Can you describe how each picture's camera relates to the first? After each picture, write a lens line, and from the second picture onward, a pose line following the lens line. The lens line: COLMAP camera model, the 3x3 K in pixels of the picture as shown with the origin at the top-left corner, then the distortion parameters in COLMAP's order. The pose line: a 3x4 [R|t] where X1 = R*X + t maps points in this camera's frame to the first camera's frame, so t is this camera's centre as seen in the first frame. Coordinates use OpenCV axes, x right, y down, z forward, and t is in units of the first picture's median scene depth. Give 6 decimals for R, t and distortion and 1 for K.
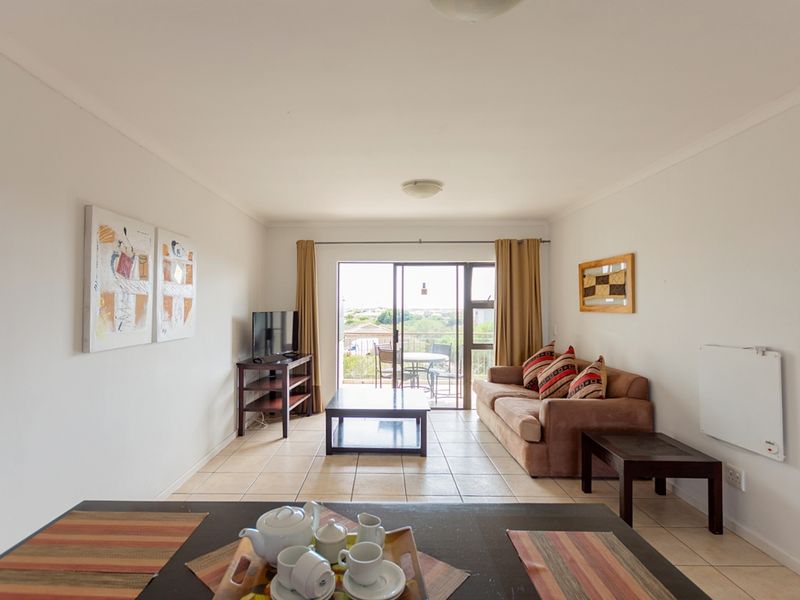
lens RADIAL K [[385.7, 0, 377.1], [0, 385.7, 294.6], [0, 0, 1]] dist [0.000573, 0.000200]
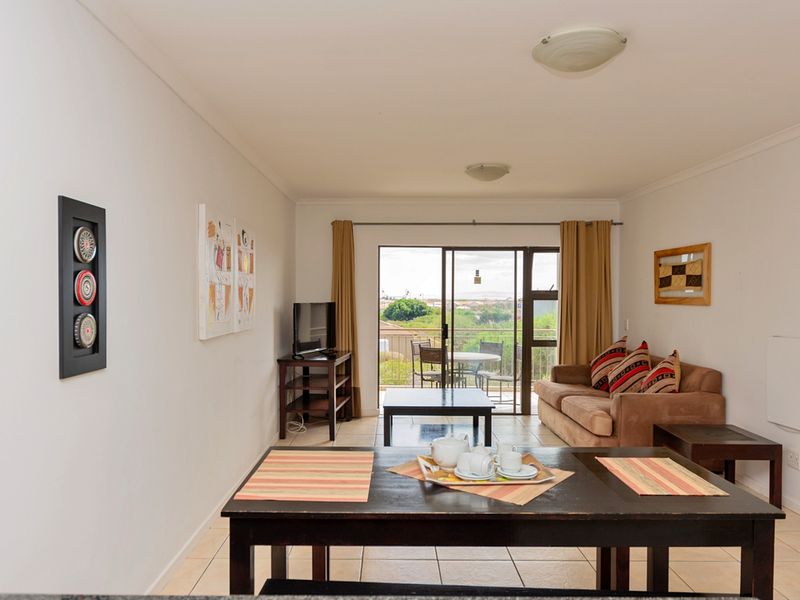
lens RADIAL K [[513.1, 0, 399.6], [0, 513.1, 296.4], [0, 0, 1]] dist [0.002536, -0.000622]
pose [[0.999824, 0.003455, 0.018460, -0.095163], [-0.003995, 0.999562, 0.029338, -0.006660], [-0.018350, -0.029406, 0.999399, -0.192736]]
